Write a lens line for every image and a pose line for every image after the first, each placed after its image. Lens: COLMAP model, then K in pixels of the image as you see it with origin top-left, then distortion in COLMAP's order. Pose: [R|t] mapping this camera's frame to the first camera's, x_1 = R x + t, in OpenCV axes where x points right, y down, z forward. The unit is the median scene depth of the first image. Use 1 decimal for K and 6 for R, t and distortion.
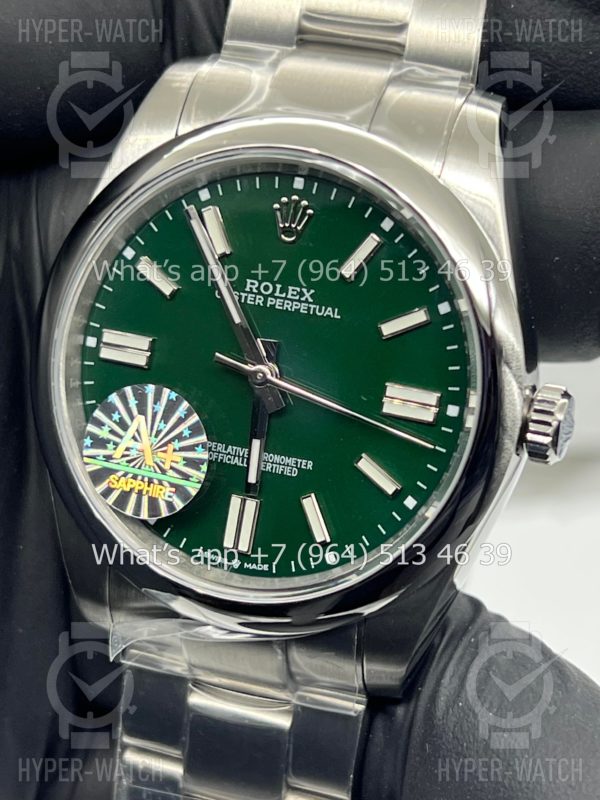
lens RADIAL K [[1888.2, 0, 300.0], [0, 1888.2, 400.0], [0, 0, 1]] dist [-0.000469, -0.541969]
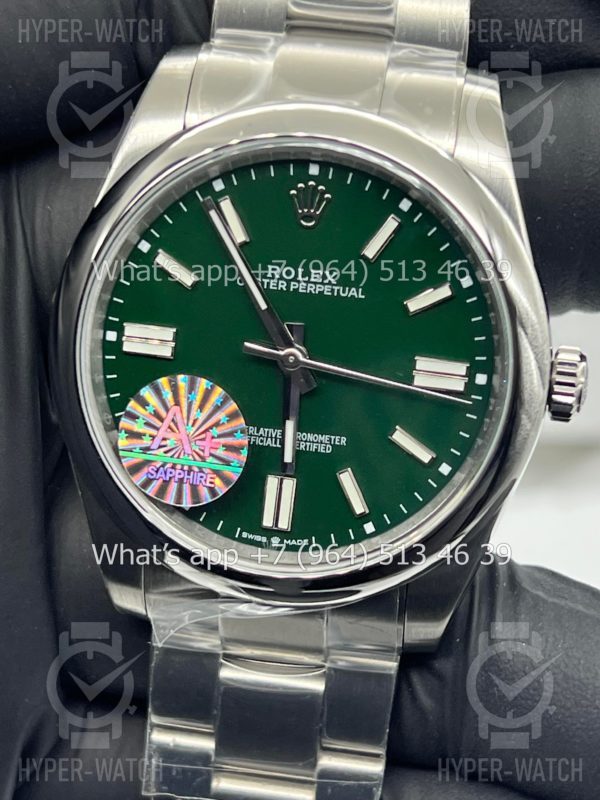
lens RADIAL K [[1888.2, 0, 300.0], [0, 1888.2, 400.0], [0, 0, 1]] dist [-0.000469, -0.541969]
pose [[0.982752, -0.080327, 0.166569, -0.188195], [0.072785, 0.996048, 0.050905, -0.042174], [-0.170000, -0.037904, 0.984715, -0.016031]]
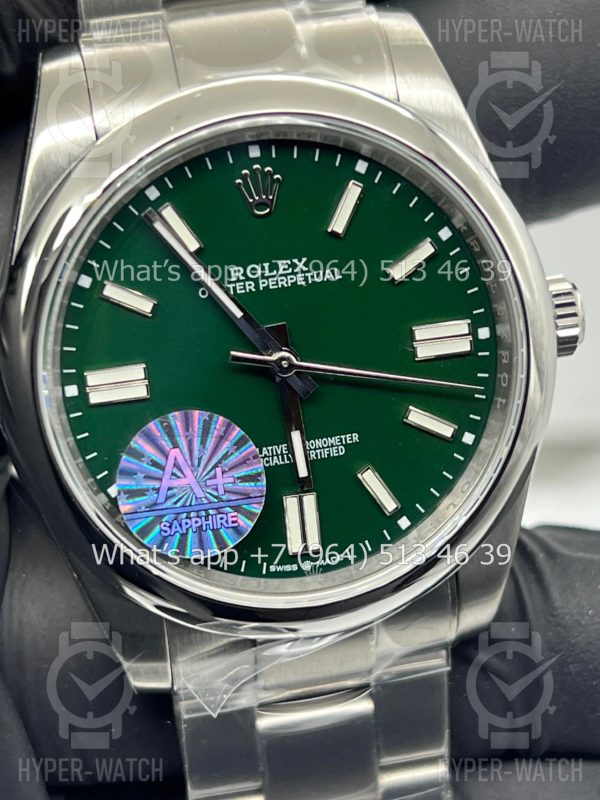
lens RADIAL K [[1888.2, 0, 300.0], [0, 1888.2, 400.0], [0, 0, 1]] dist [-0.000469, -0.541969]
pose [[0.856129, -0.326206, 0.400791, -0.384900], [0.304840, 0.945062, 0.118023, -0.101239], [-0.417273, 0.021134, 0.908536, 0.161103]]
